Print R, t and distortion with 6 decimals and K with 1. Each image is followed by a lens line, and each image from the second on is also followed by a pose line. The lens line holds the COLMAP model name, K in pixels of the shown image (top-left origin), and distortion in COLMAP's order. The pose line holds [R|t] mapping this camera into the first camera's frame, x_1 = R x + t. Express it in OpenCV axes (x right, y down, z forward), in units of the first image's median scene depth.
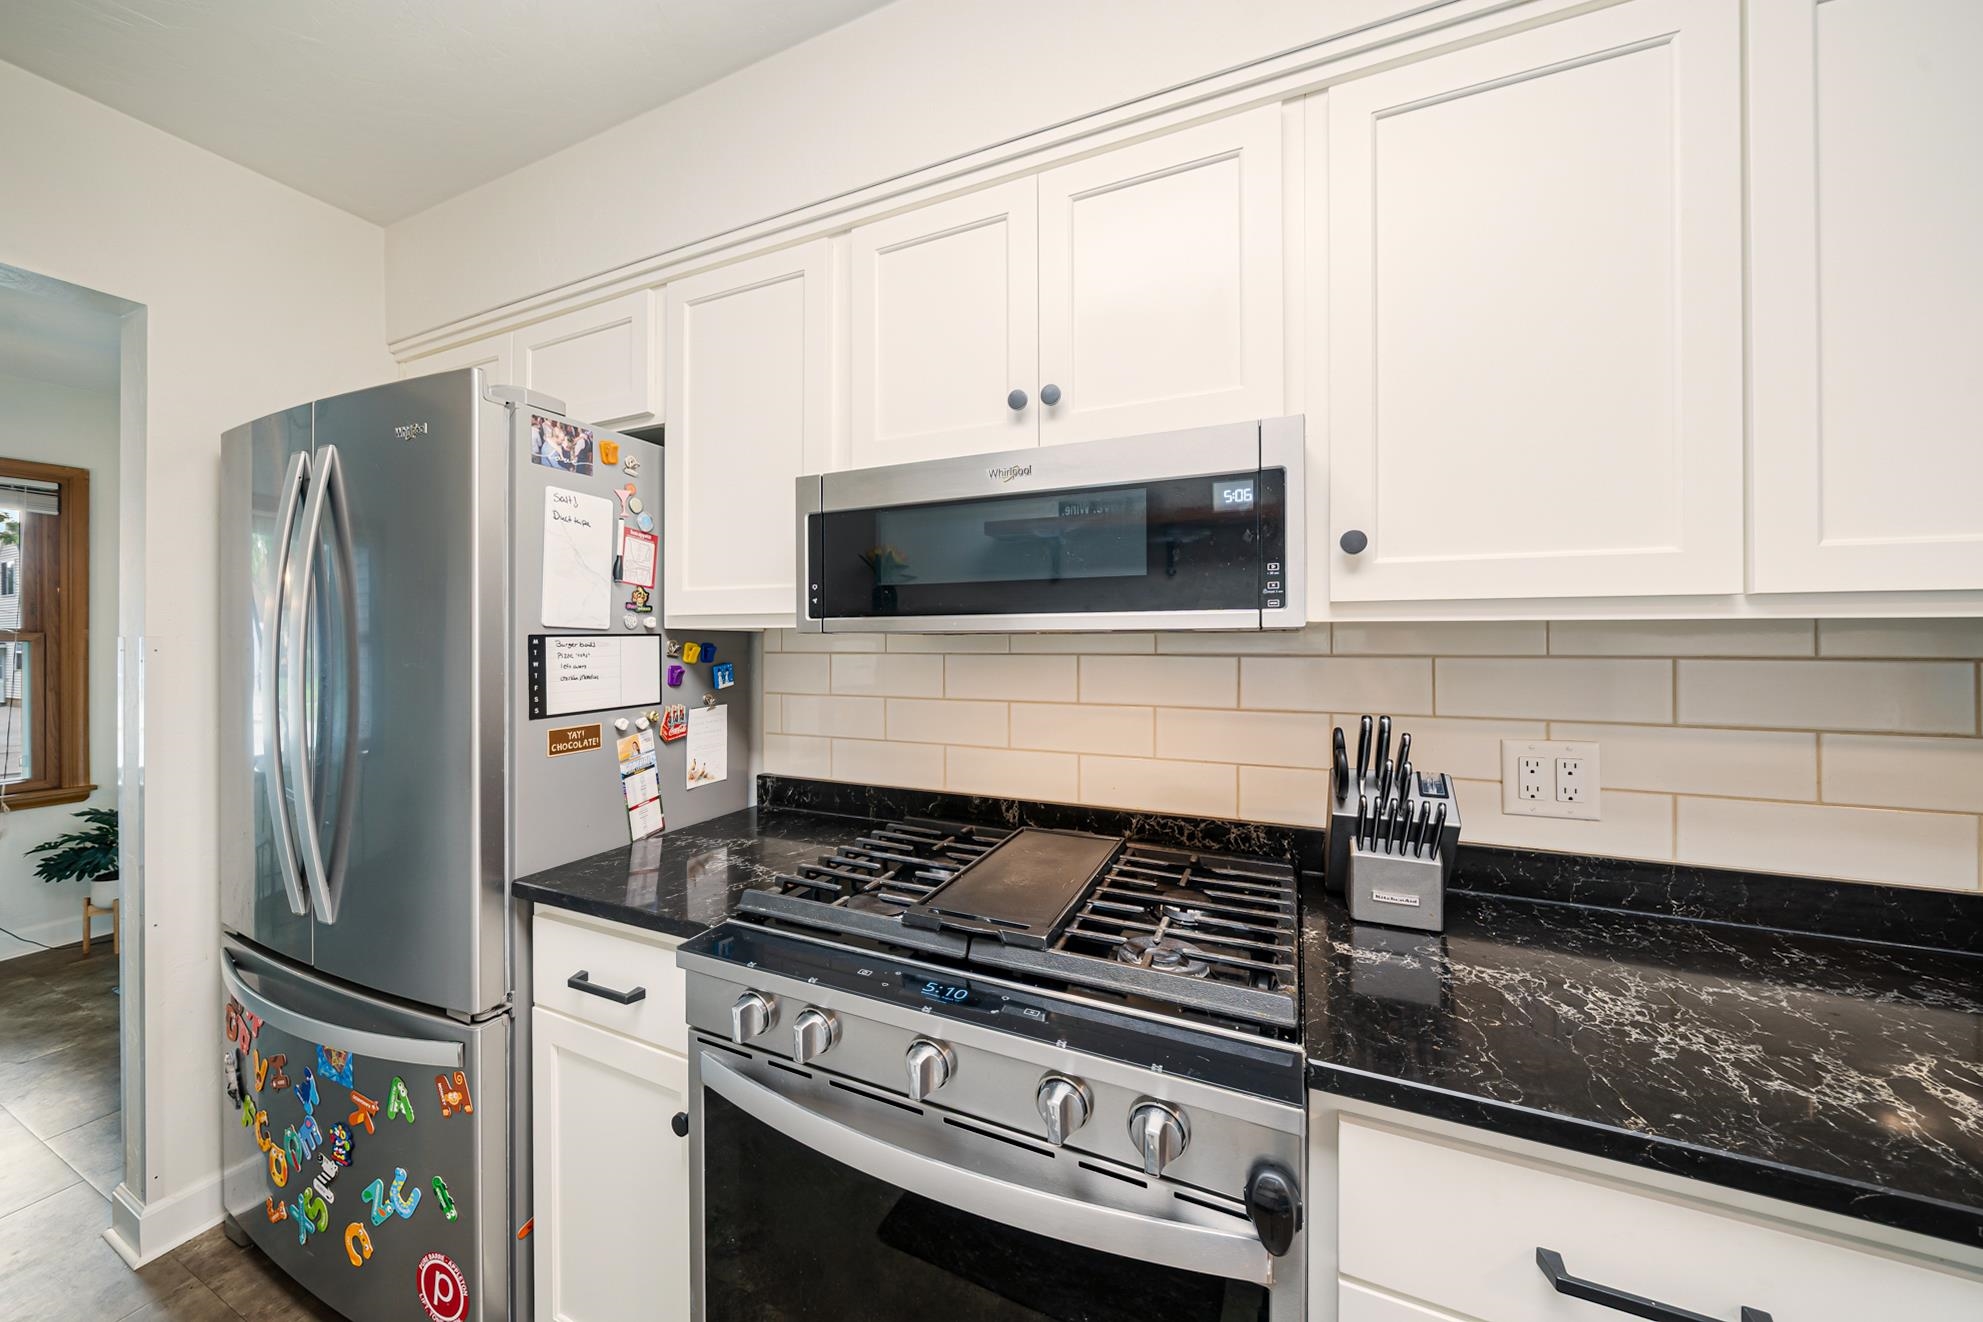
lens RADIAL K [[698.5, 0, 947.1], [0, 698.5, 643.1], [0, 0, 1]] dist [-0.009008, -0.000081]
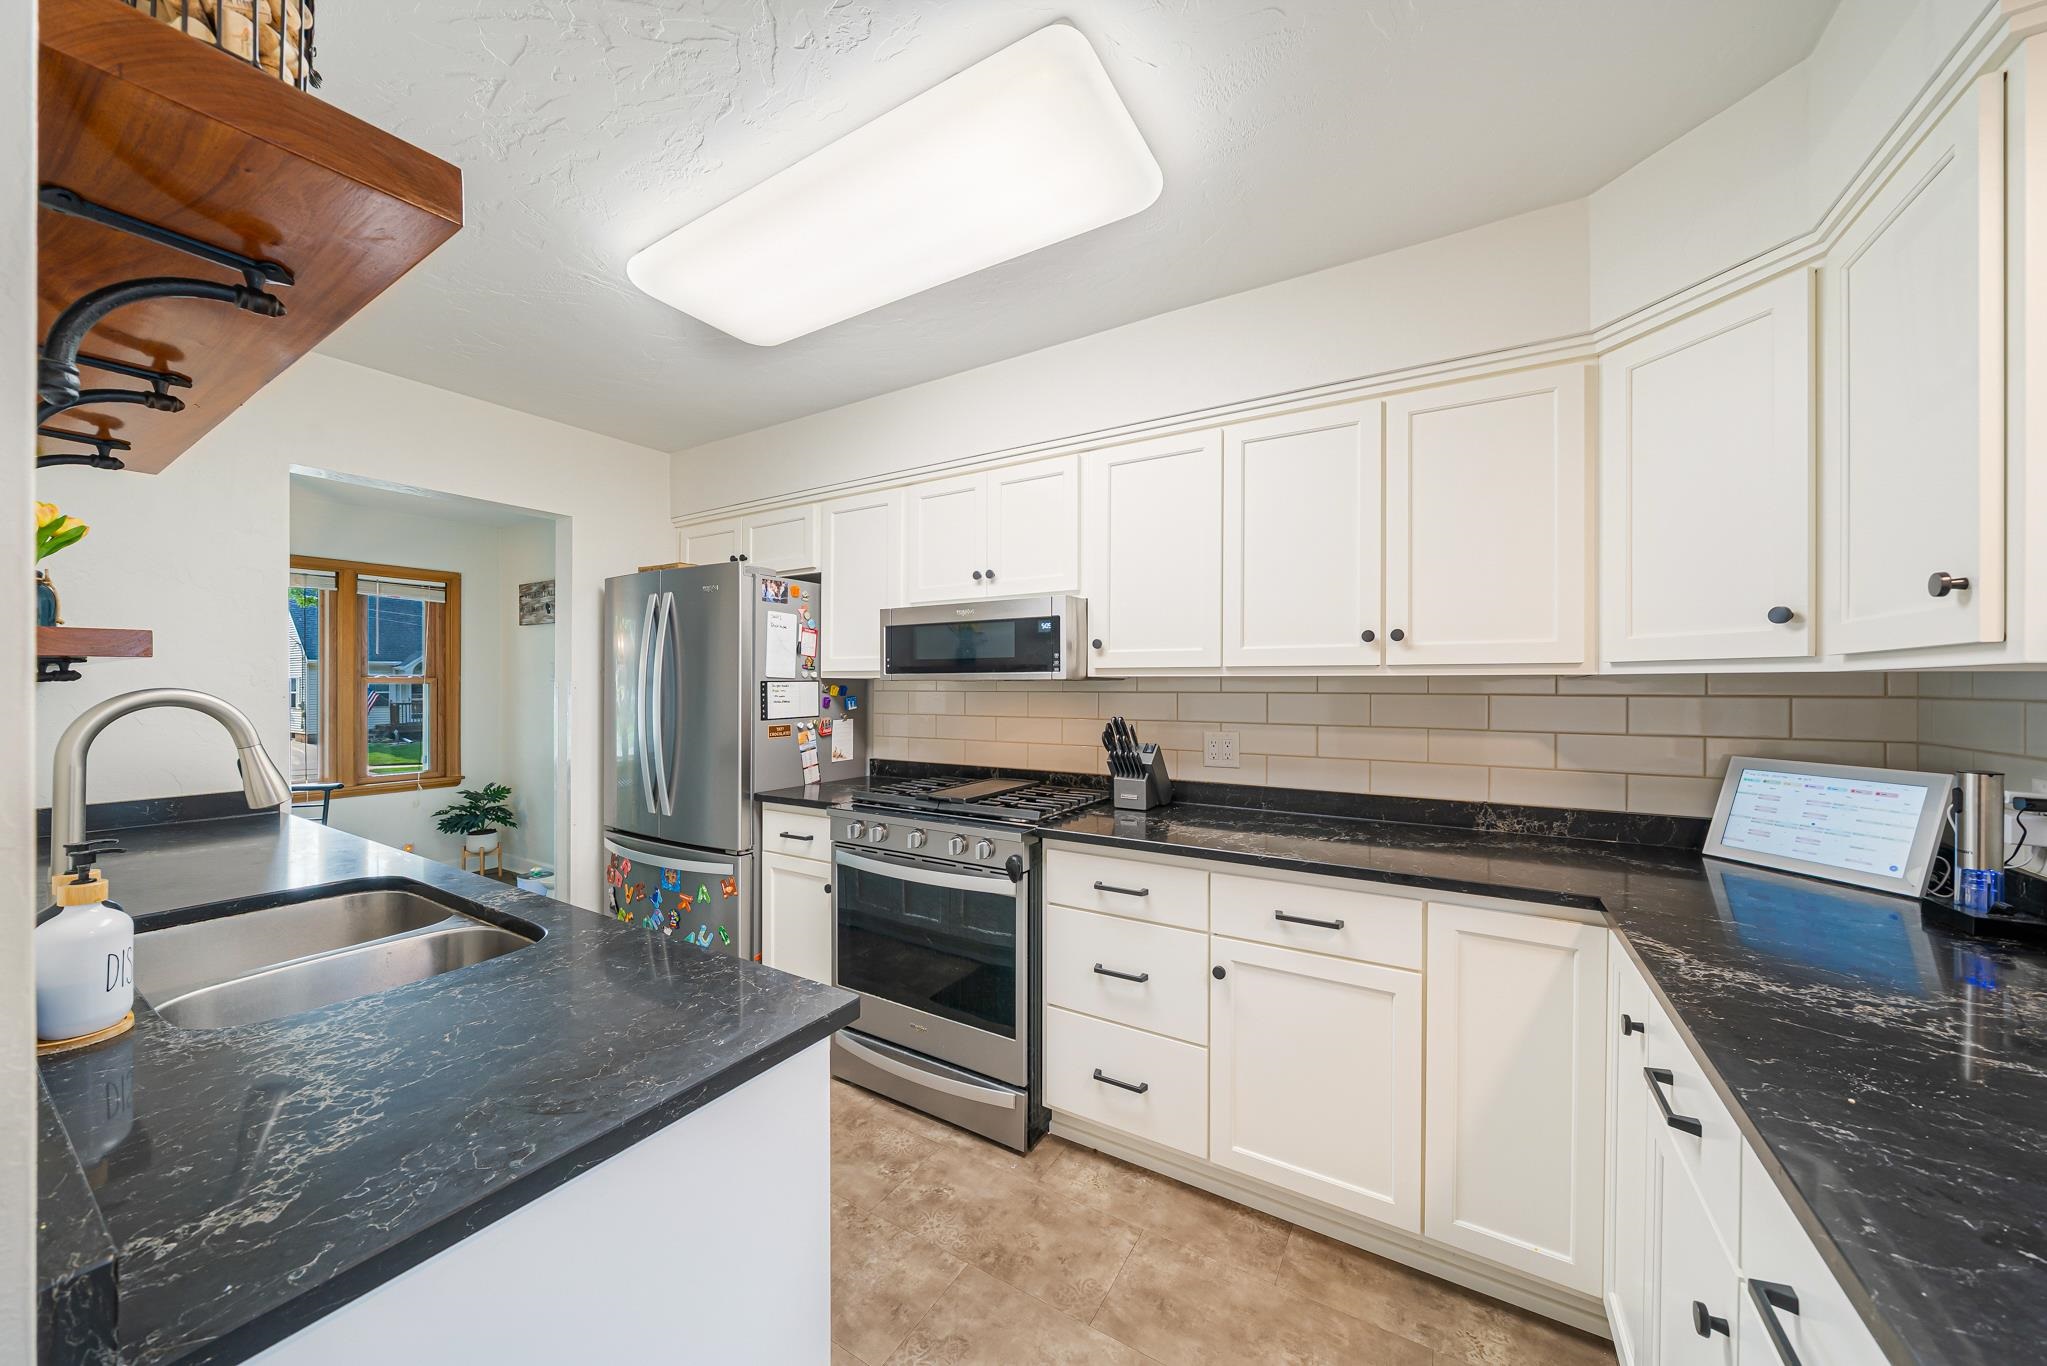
lens RADIAL K [[721.0, 0, 1022.1], [0, 721.0, 687.4], [0, 0, 1]] dist [-0.009008, -0.000081]
pose [[0.994662, 0.003453, -0.103130, 0.422807], [-0.003541, 0.999994, -0.000669, 0.006108], [0.103127, 0.001030, 0.994668, -1.105045]]
